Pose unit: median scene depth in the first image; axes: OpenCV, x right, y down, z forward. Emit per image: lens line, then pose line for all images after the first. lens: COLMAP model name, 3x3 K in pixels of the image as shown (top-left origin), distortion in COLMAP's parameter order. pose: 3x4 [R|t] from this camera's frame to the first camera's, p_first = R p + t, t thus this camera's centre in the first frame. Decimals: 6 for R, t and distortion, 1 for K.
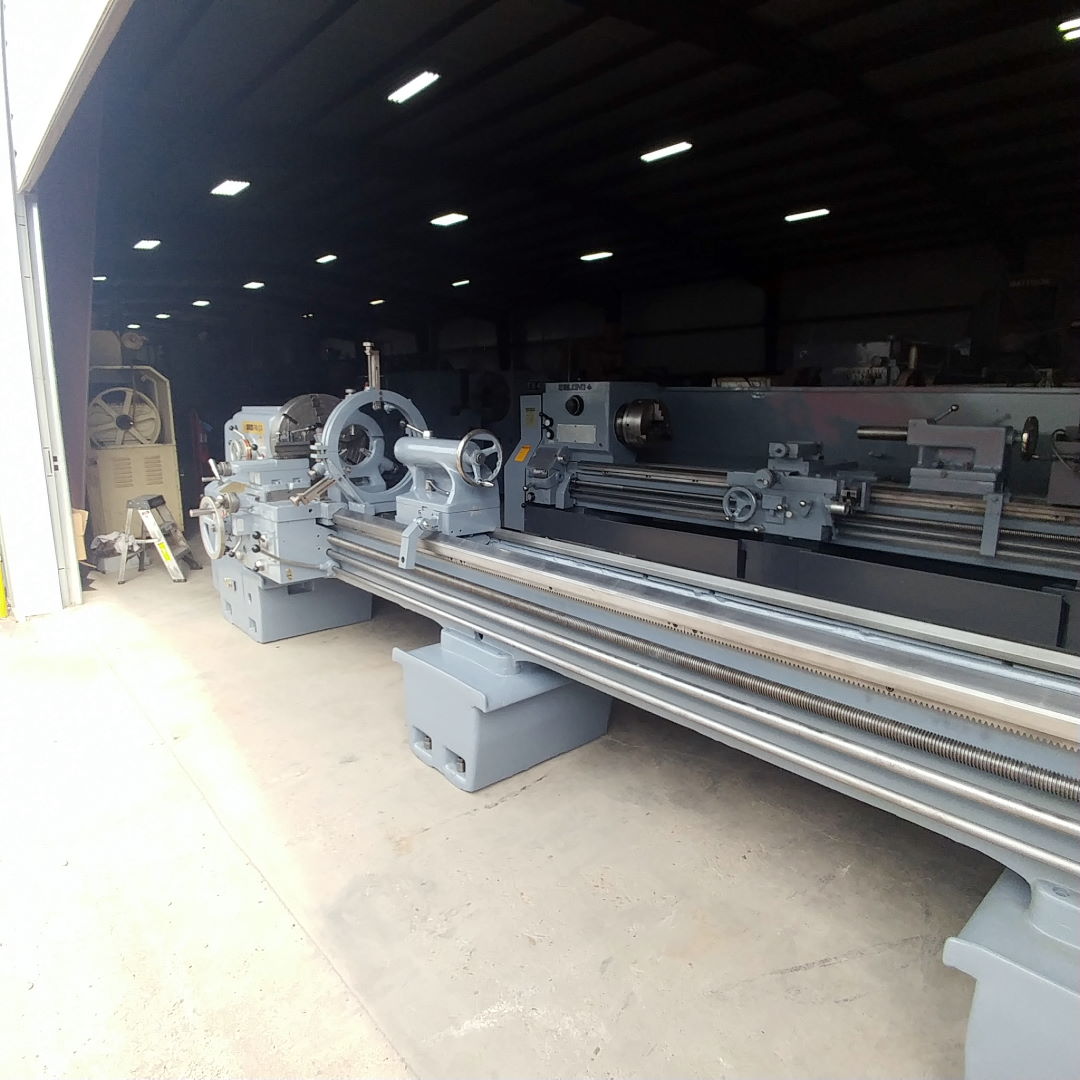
lens RADIAL K [[691.9, 0, 520.6], [0, 691.9, 534.2], [0, 0, 1]] dist [-0.017633, -0.018387]
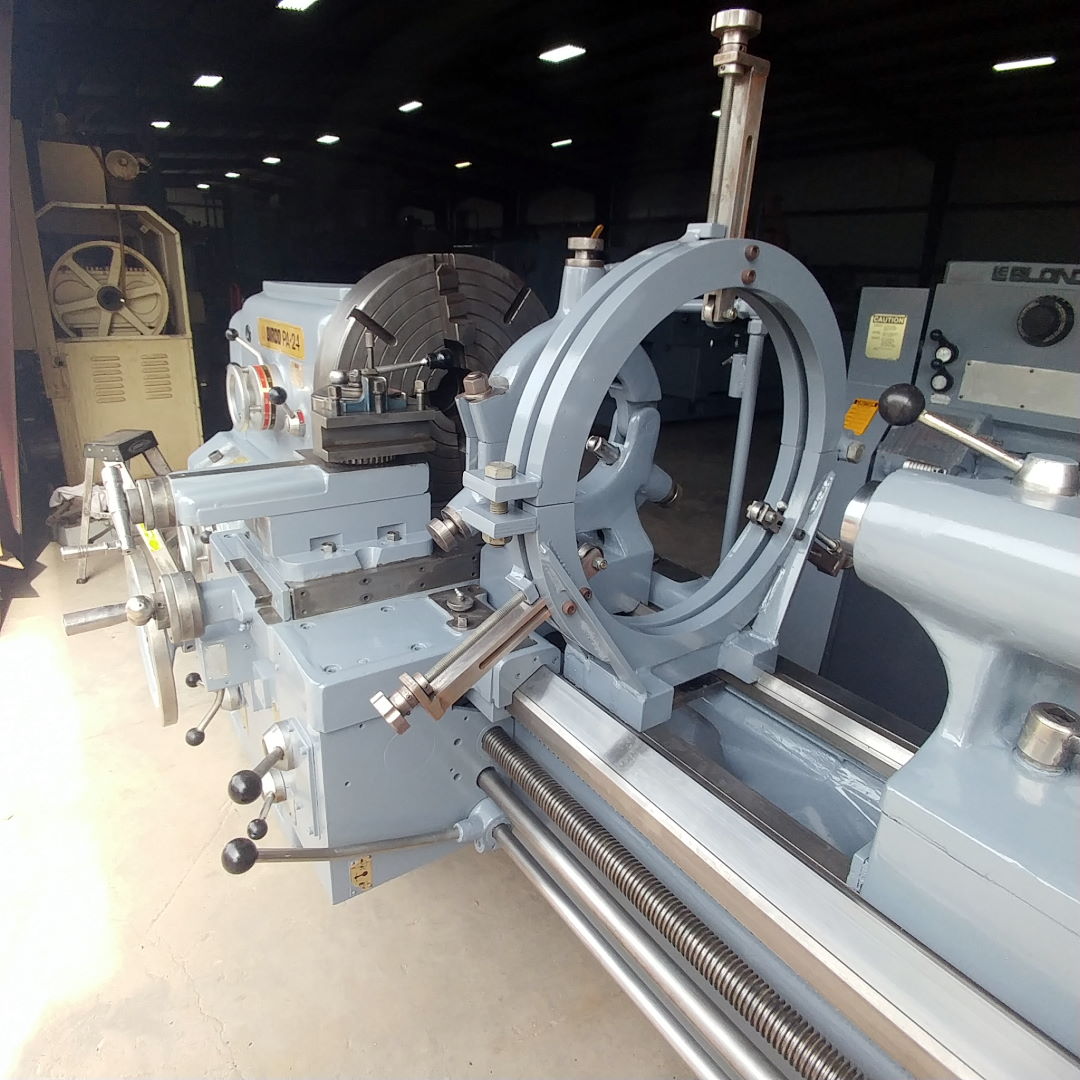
lens RADIAL K [[691.9, 0, 520.6], [0, 691.9, 534.2], [0, 0, 1]] dist [-0.017633, -0.018387]
pose [[0.993361, 0.077772, -0.084768, -0.207983], [-0.063665, 0.985385, 0.158000, -0.115070], [0.095817, -0.151554, 0.983794, 0.606790]]
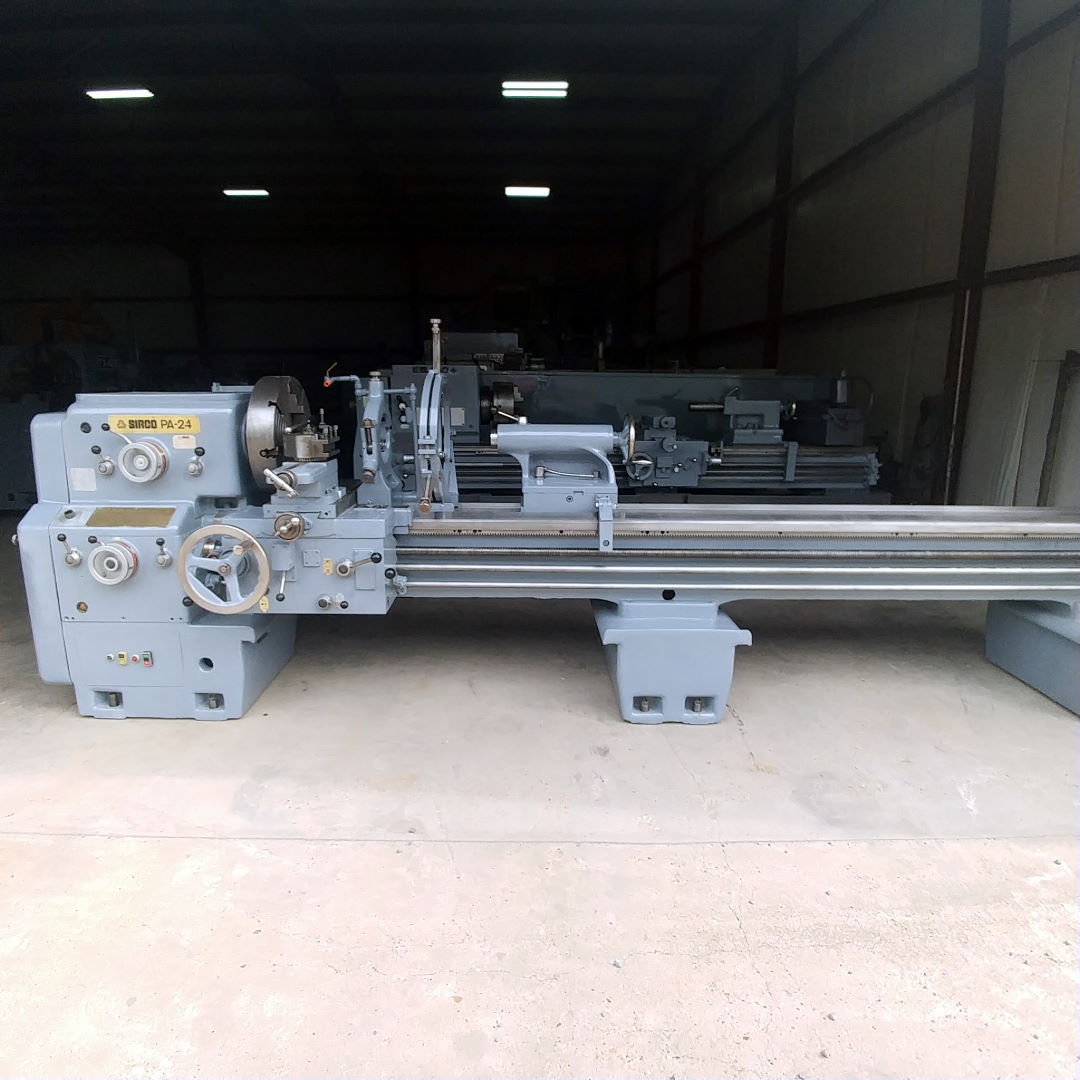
lens RADIAL K [[691.9, 0, 520.6], [0, 691.9, 534.2], [0, 0, 1]] dist [-0.017633, -0.018387]
pose [[0.650325, -0.162578, 0.742055, -0.680396], [0.139287, 0.985789, 0.093908, -0.060584], [-0.746777, 0.042288, 0.663729, 0.279858]]
